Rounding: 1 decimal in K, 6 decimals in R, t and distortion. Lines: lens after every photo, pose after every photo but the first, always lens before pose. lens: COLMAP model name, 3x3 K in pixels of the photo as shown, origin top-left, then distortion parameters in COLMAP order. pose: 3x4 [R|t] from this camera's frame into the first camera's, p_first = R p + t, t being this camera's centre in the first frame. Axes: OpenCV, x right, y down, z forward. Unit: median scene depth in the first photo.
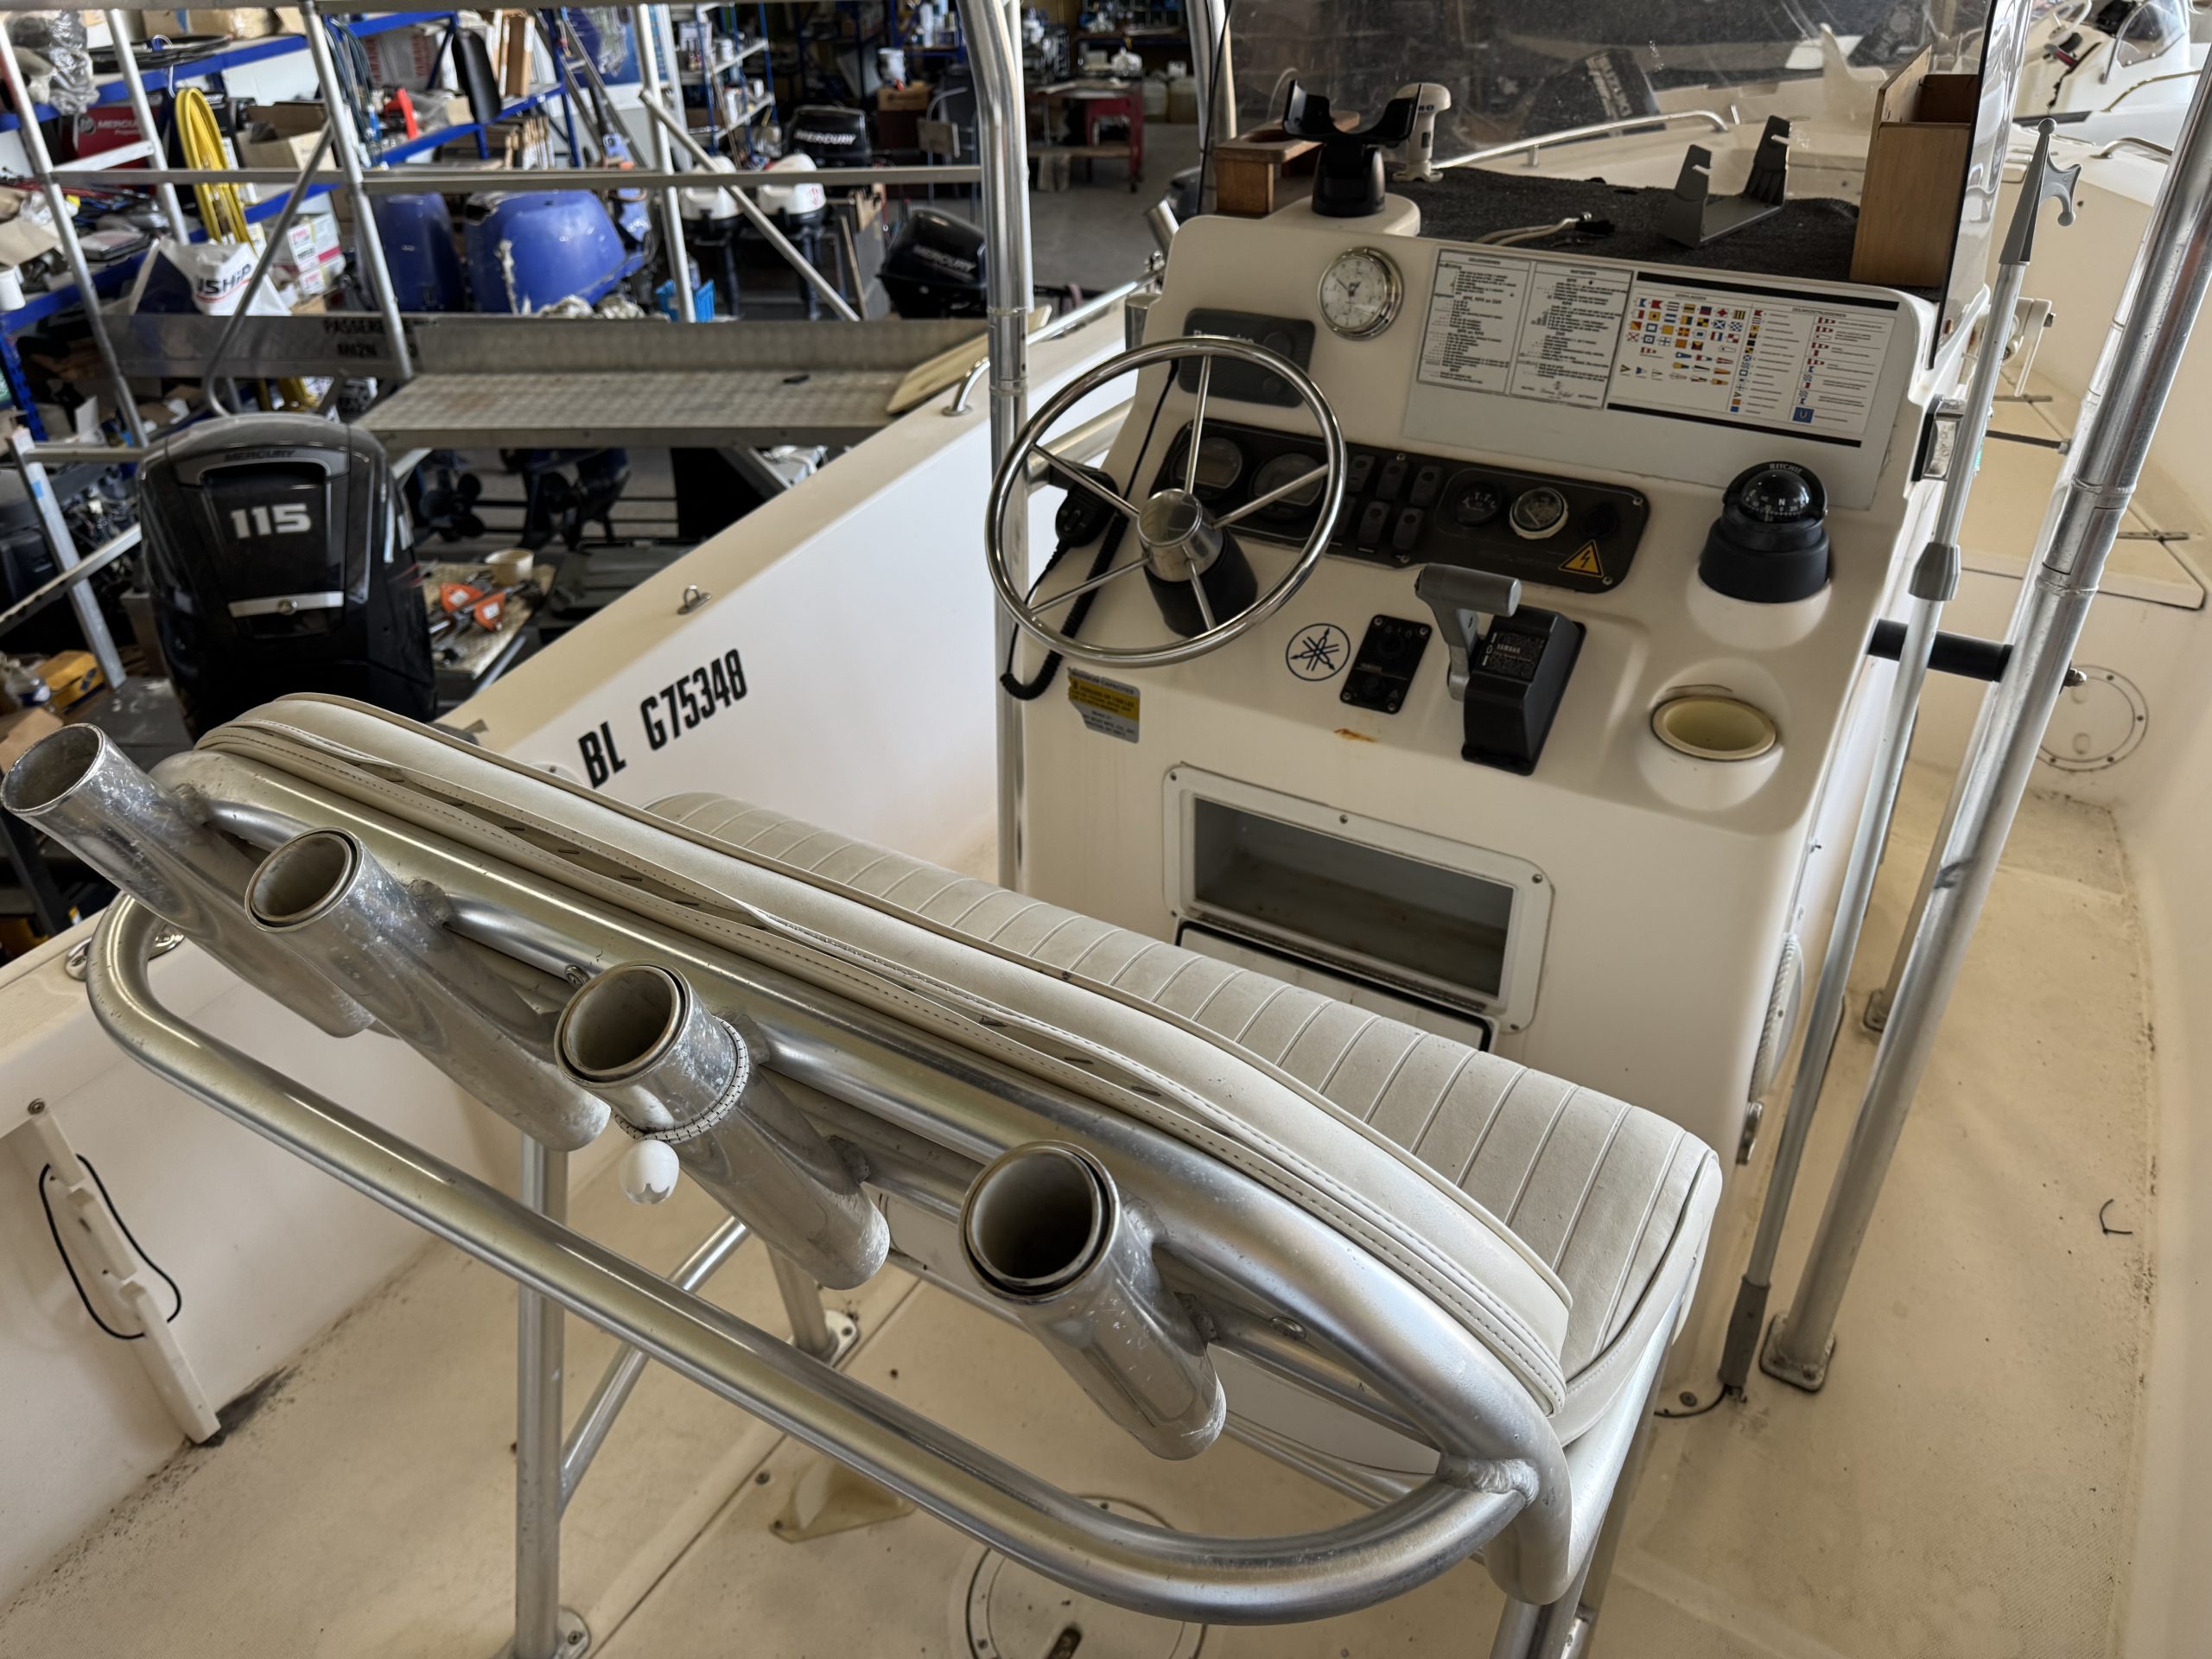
lens RADIAL K [[1577.1, 0, 1113.8], [0, 1577.1, 825.9], [0, 0, 1]] dist [0.041758, -0.037663]
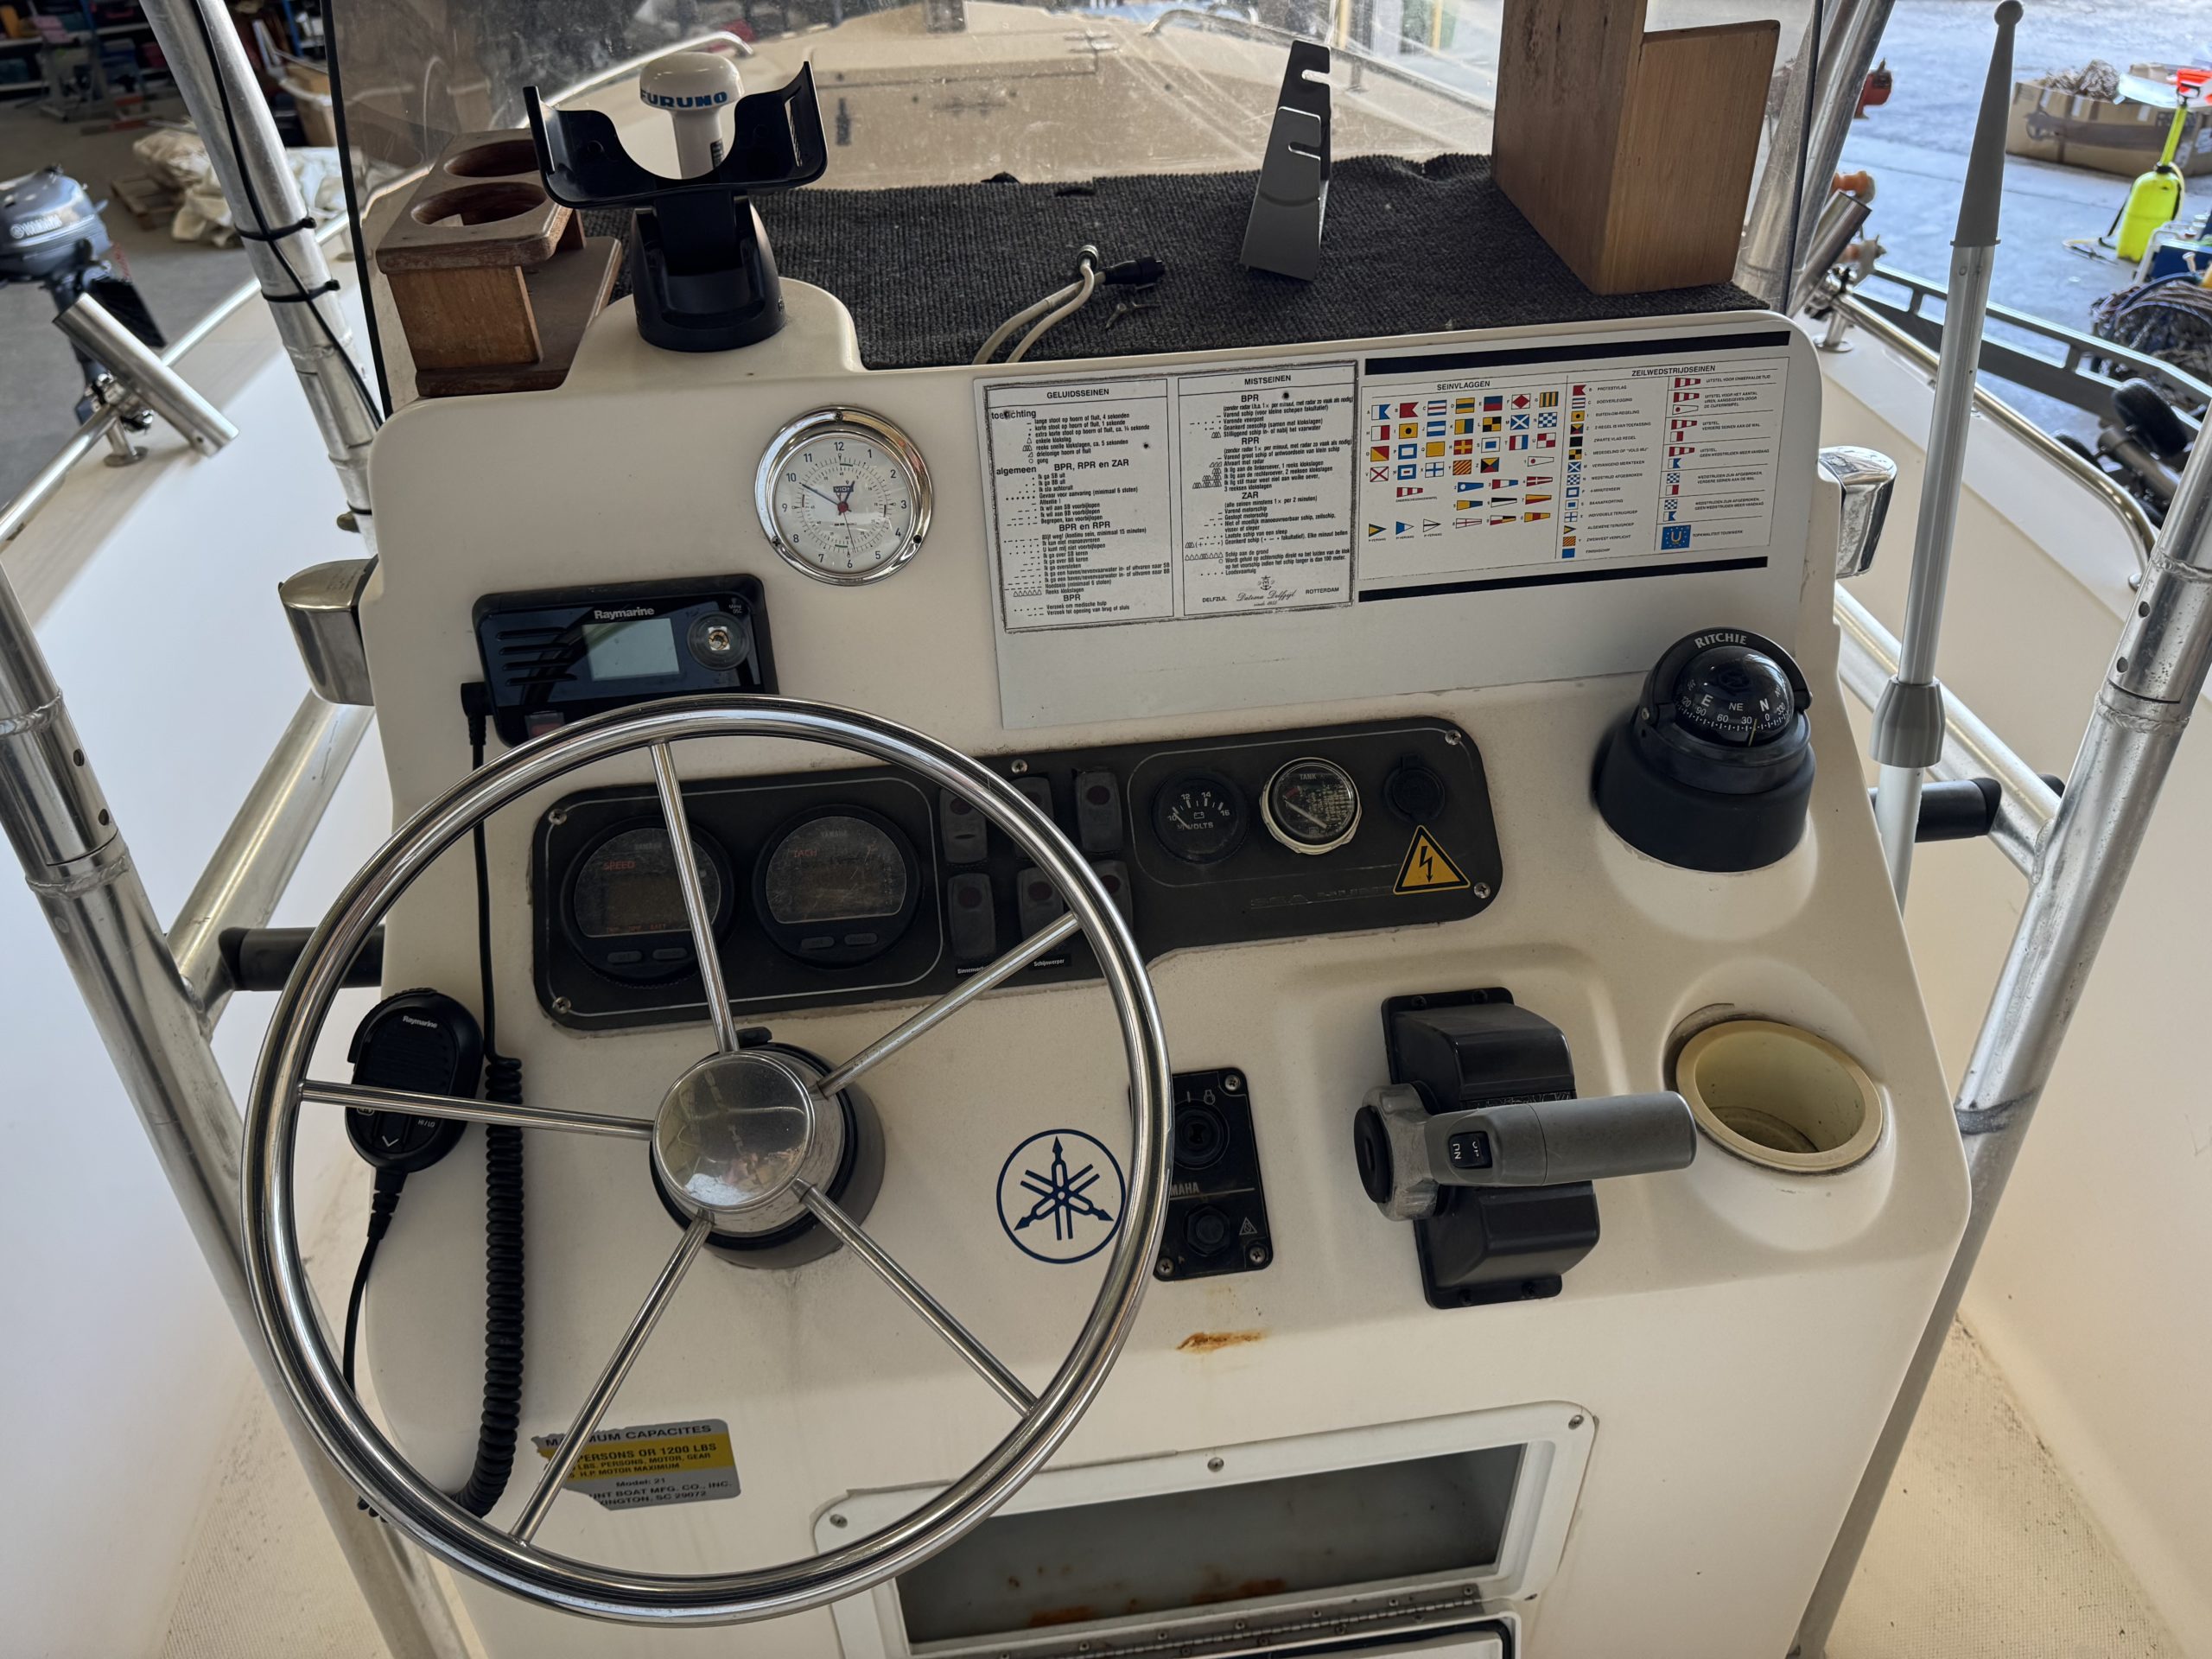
lens RADIAL K [[1577.1, 0, 1113.2], [0, 1577.1, 876.0], [0, 0, 1]] dist [0.041758, -0.037663]
pose [[0.785402, -0.382812, 0.486414, -0.069896], [0.349411, 0.922842, 0.162097, -0.301618], [-0.510936, 0.042647, 0.858560, 0.580842]]
